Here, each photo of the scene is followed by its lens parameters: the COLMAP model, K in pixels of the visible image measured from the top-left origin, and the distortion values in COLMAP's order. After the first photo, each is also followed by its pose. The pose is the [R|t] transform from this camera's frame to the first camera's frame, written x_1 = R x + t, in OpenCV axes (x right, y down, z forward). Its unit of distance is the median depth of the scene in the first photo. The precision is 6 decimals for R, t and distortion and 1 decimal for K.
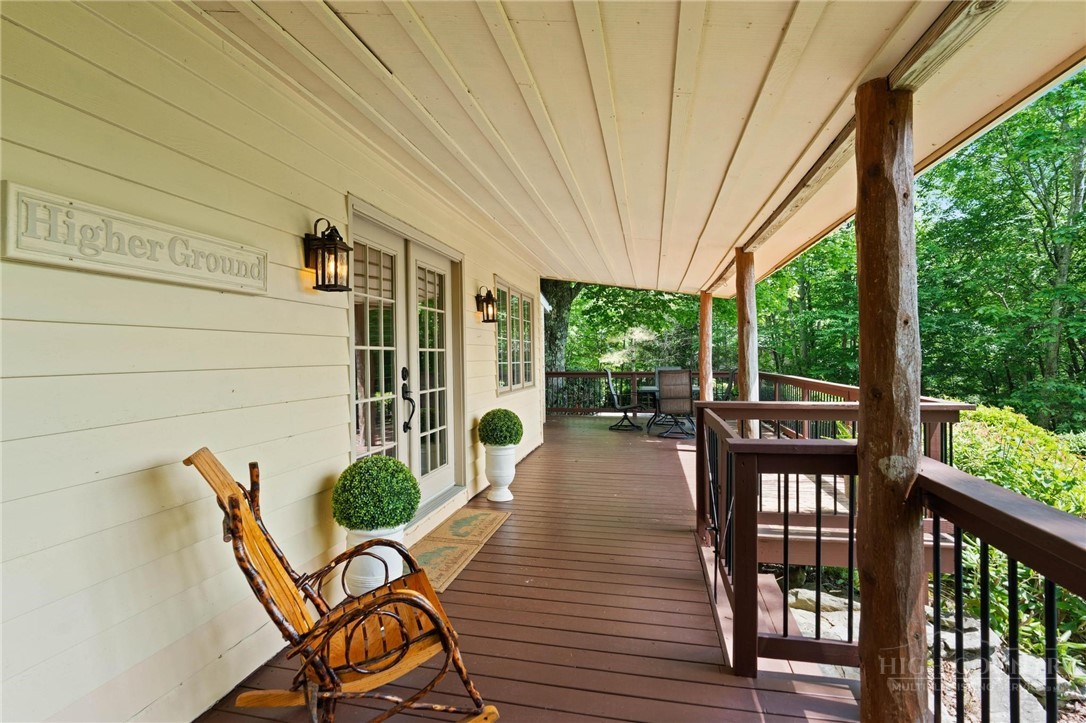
lens RADIAL K [[520.3, 0, 540.0], [0, 520.3, 359.4], [0, 0, 1]] dist [0.004279, 0.000351]
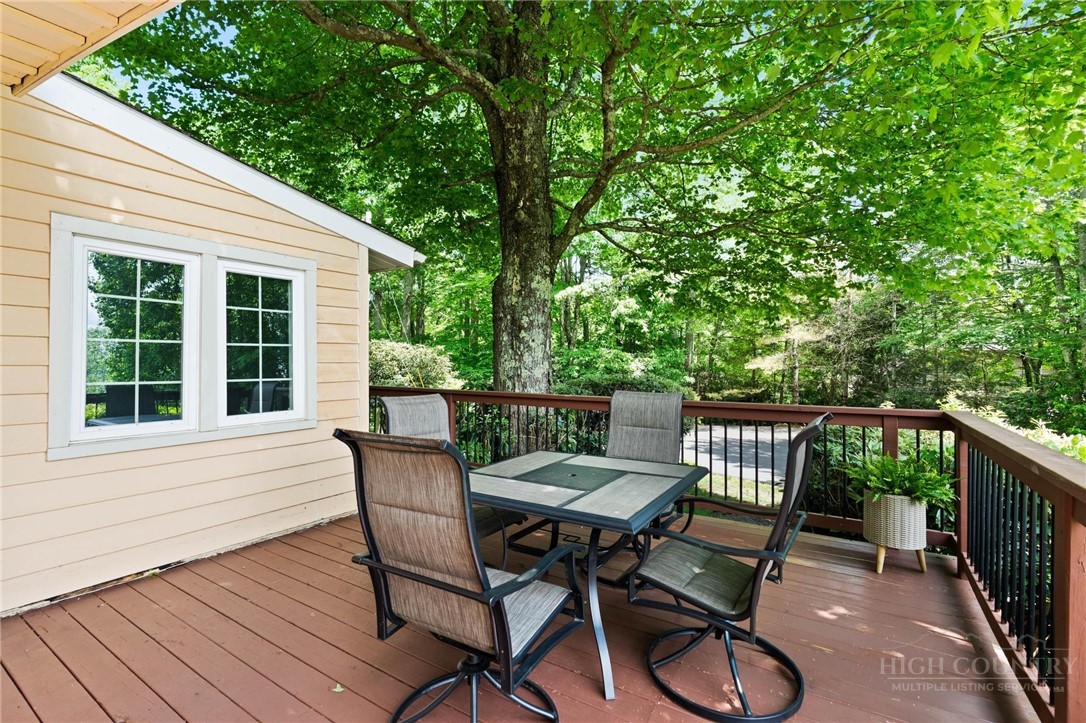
lens RADIAL K [[499.2, 0, 544.6], [0, 499.2, 361.8], [0, 0, 1]] dist [-0.001111, -0.000029]
pose [[0.941969, 0.009713, -0.335559, 0.085846], [-0.010419, 0.999946, -0.000304, -0.001684], [0.335538, 0.003783, 0.942019, 0.188326]]
